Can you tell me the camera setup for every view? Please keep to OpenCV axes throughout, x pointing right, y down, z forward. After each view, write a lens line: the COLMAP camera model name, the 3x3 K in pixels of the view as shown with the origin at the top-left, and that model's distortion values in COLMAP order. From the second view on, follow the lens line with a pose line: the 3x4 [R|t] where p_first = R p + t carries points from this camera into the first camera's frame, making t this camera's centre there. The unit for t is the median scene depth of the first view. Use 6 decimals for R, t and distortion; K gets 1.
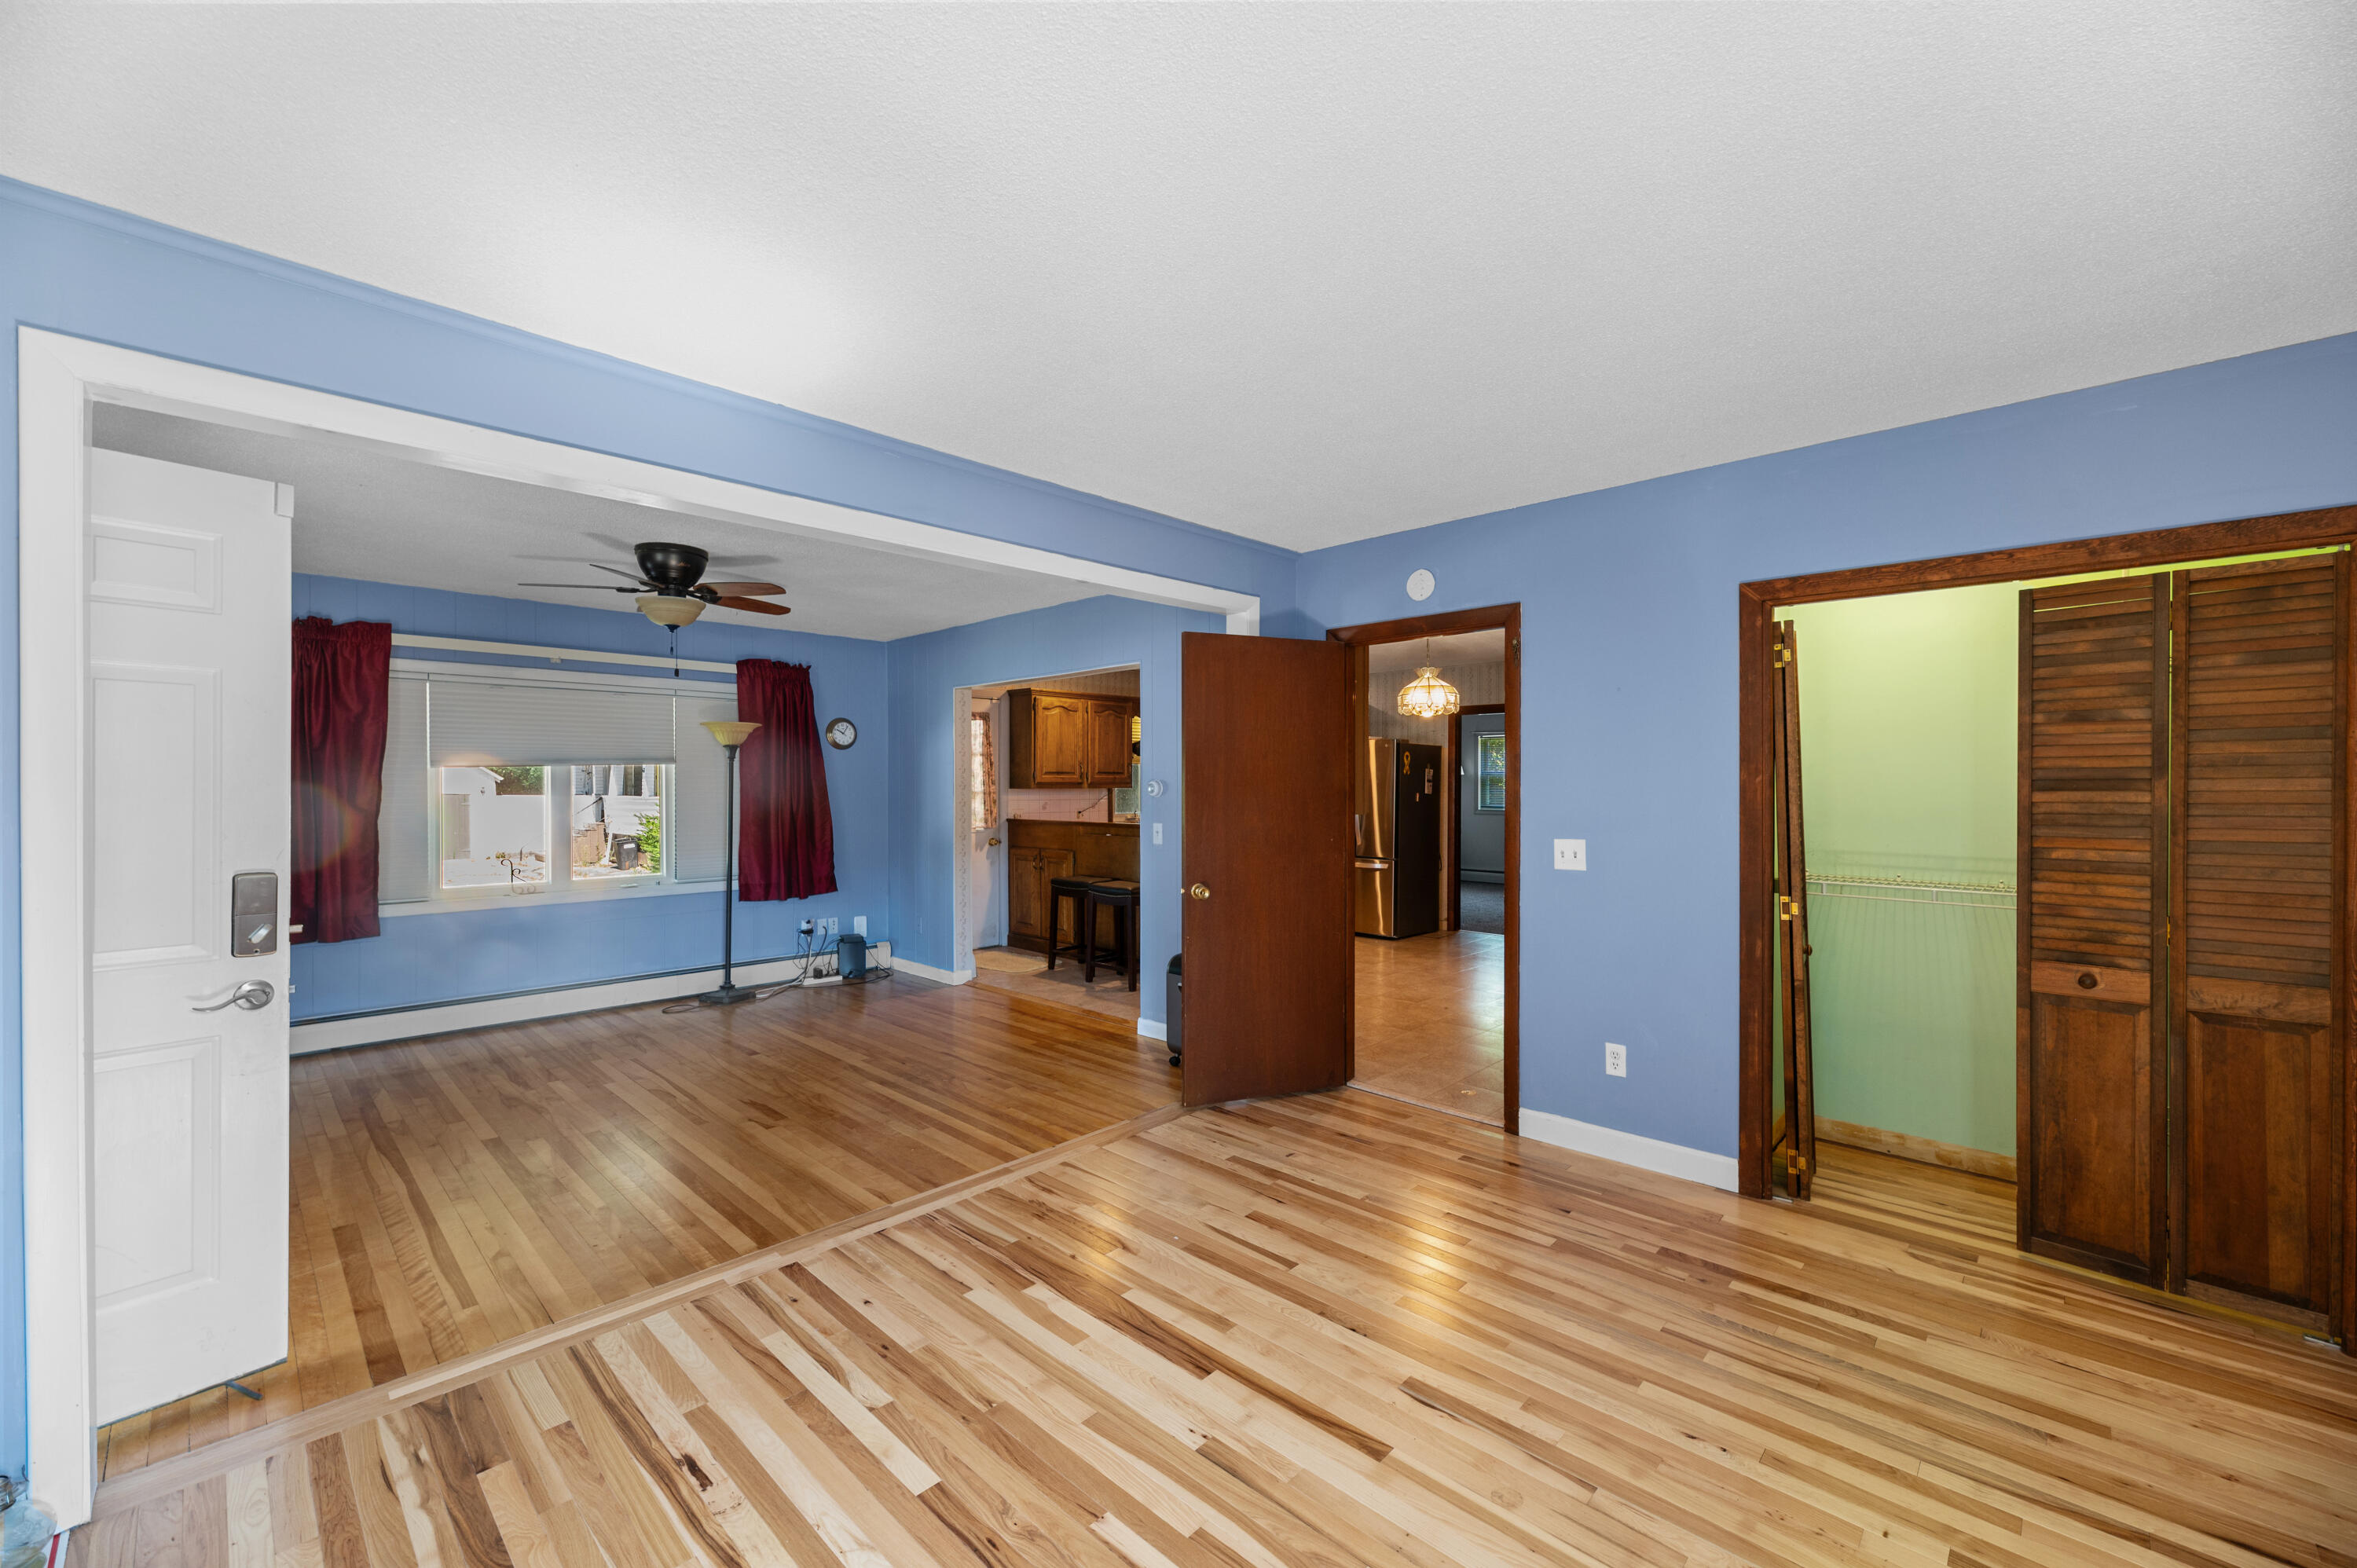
lens RADIAL K [[952.3, 0, 1187.3], [0, 952.3, 786.0], [0, 0, 1]] dist [-0.001030, -0.000336]
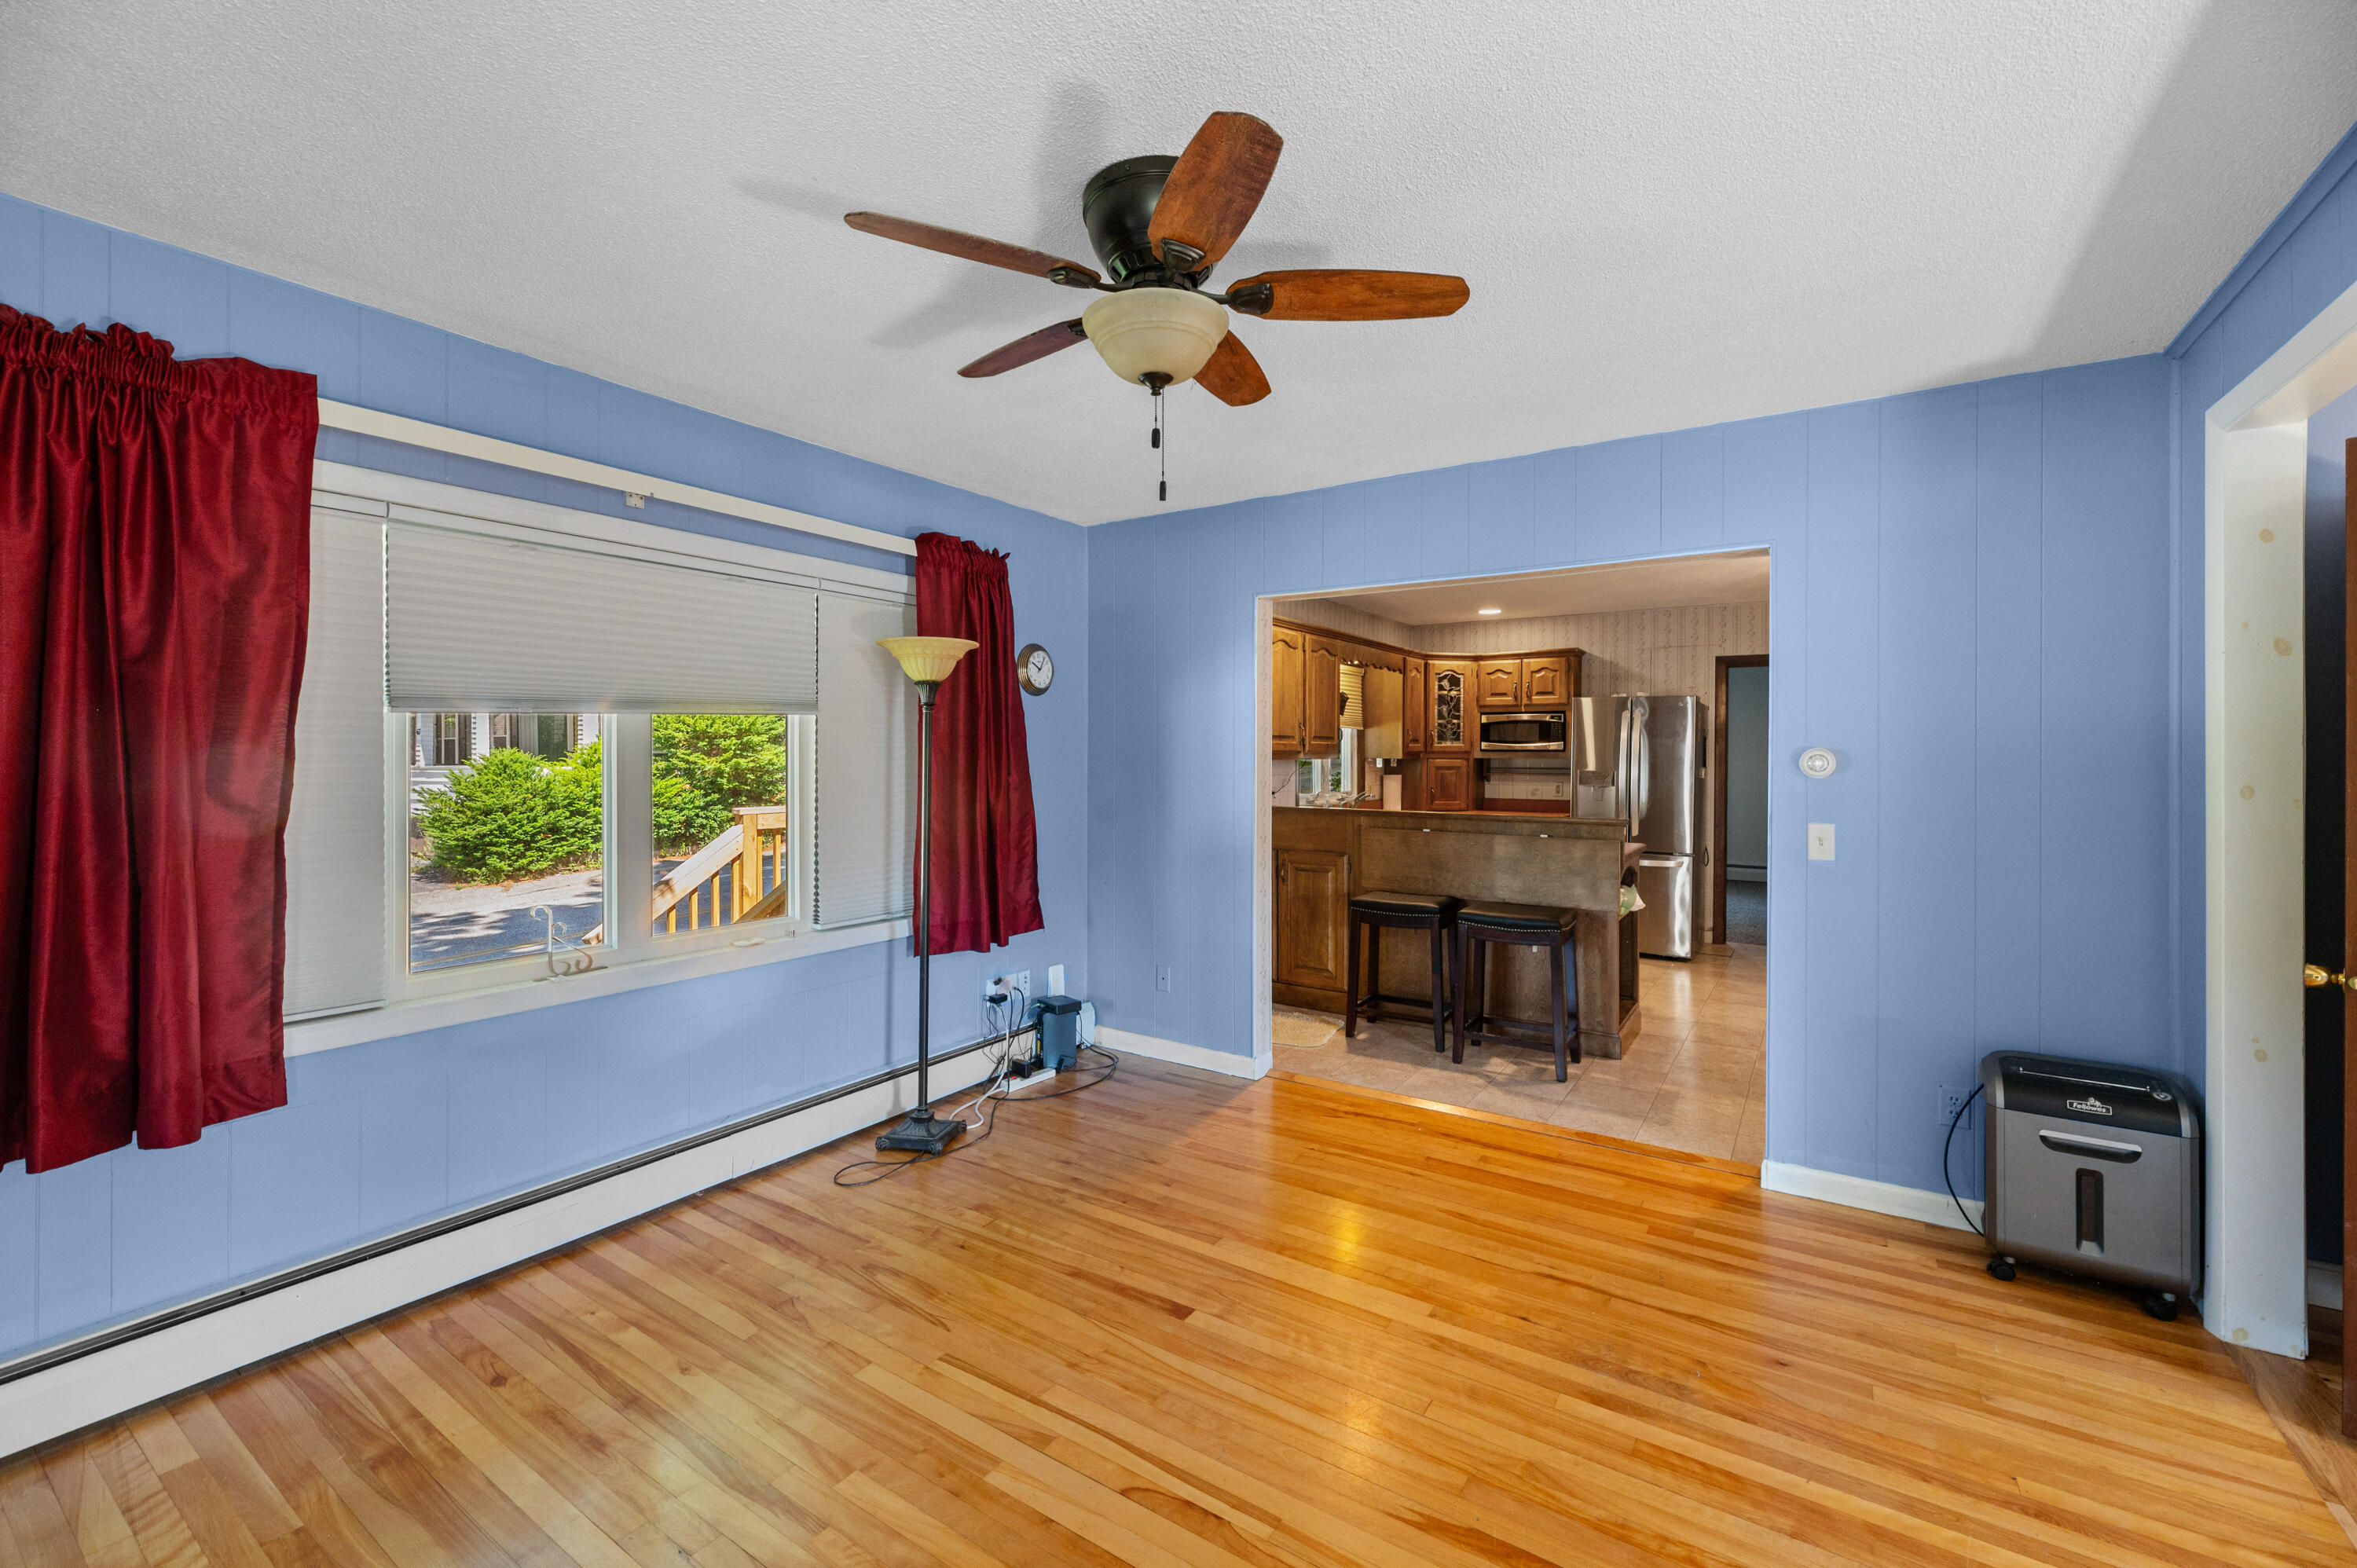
lens RADIAL K [[983.5, 0, 1167.1], [0, 983.5, 753.9], [0, 0, 1]] dist [-0.002030, -0.000222]
pose [[0.984868, 0.004504, 0.173250, -0.536379], [-0.004288, 0.999989, -0.001624, -0.000407], [-0.173255, 0.000856, 0.984877, 0.497801]]
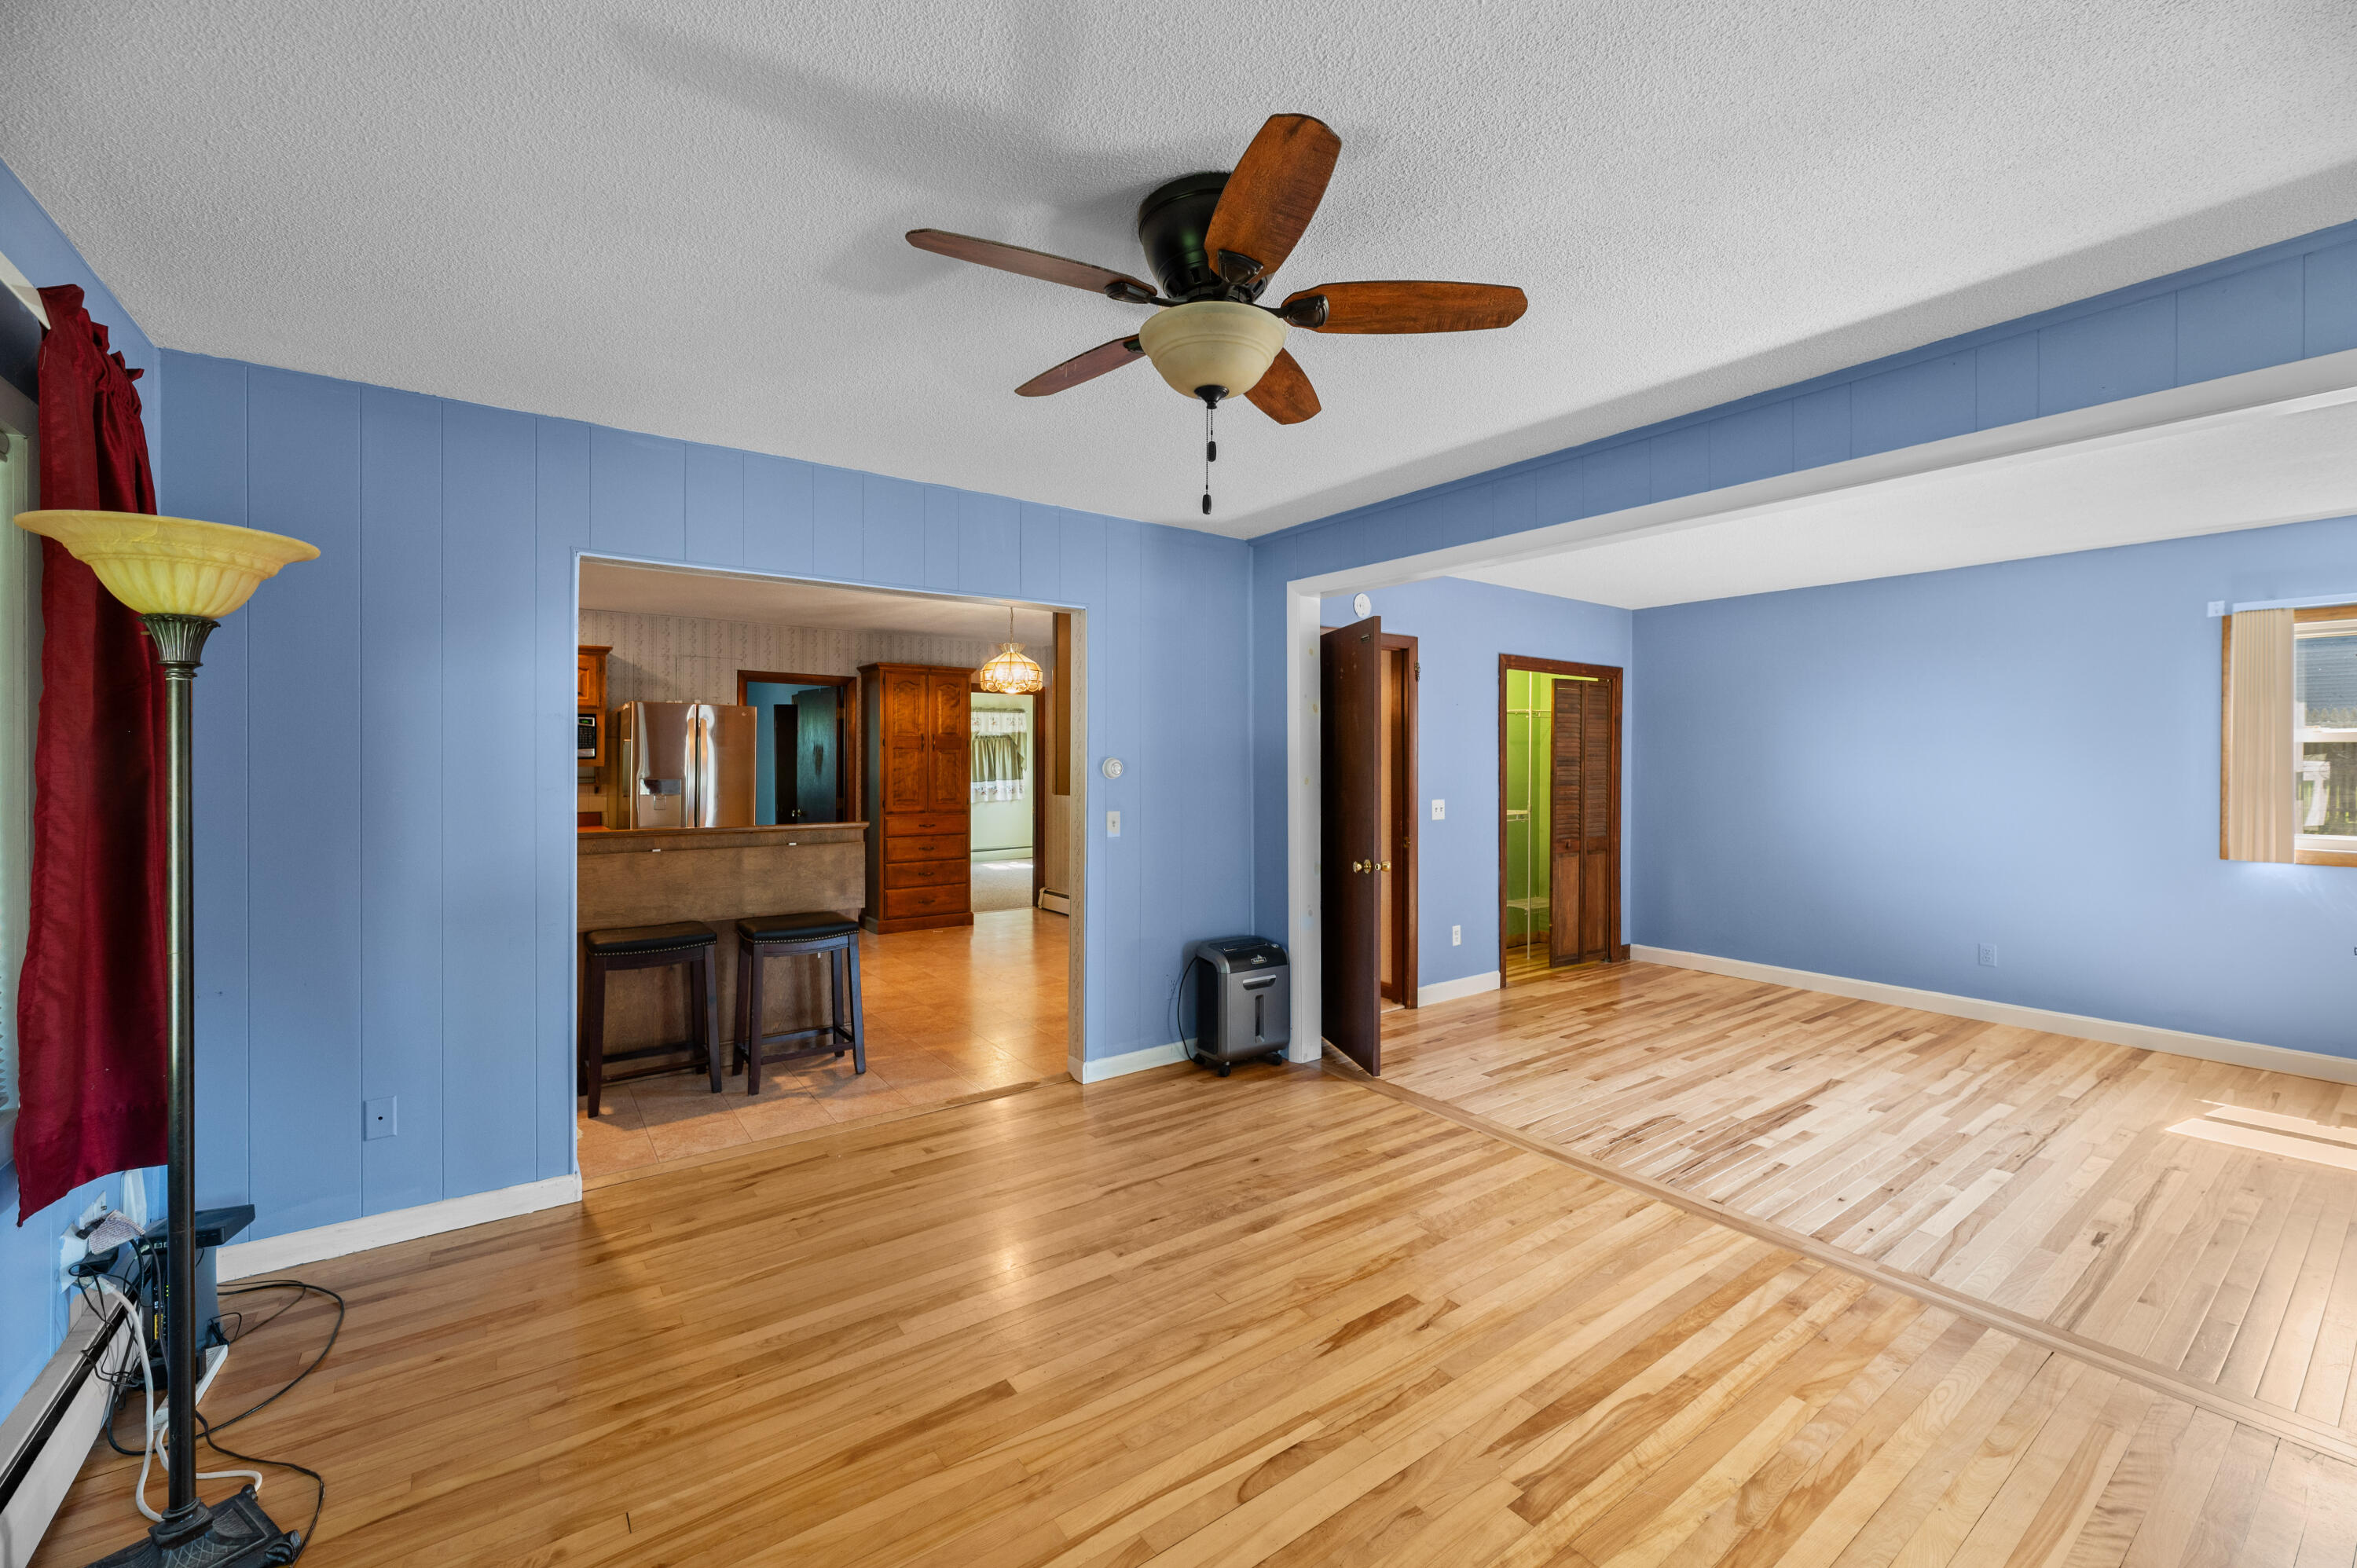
lens RADIAL K [[957.3, 0, 1183.7], [0, 957.3, 762.9], [0, 0, 1]] dist [-0.000550, 0.000098]
pose [[0.166921, -0.000053, 0.985970, -0.848103], [0.001180, 0.999999, -0.000146, -0.002043], [-0.985970, 0.001188, 0.166921, 0.826510]]
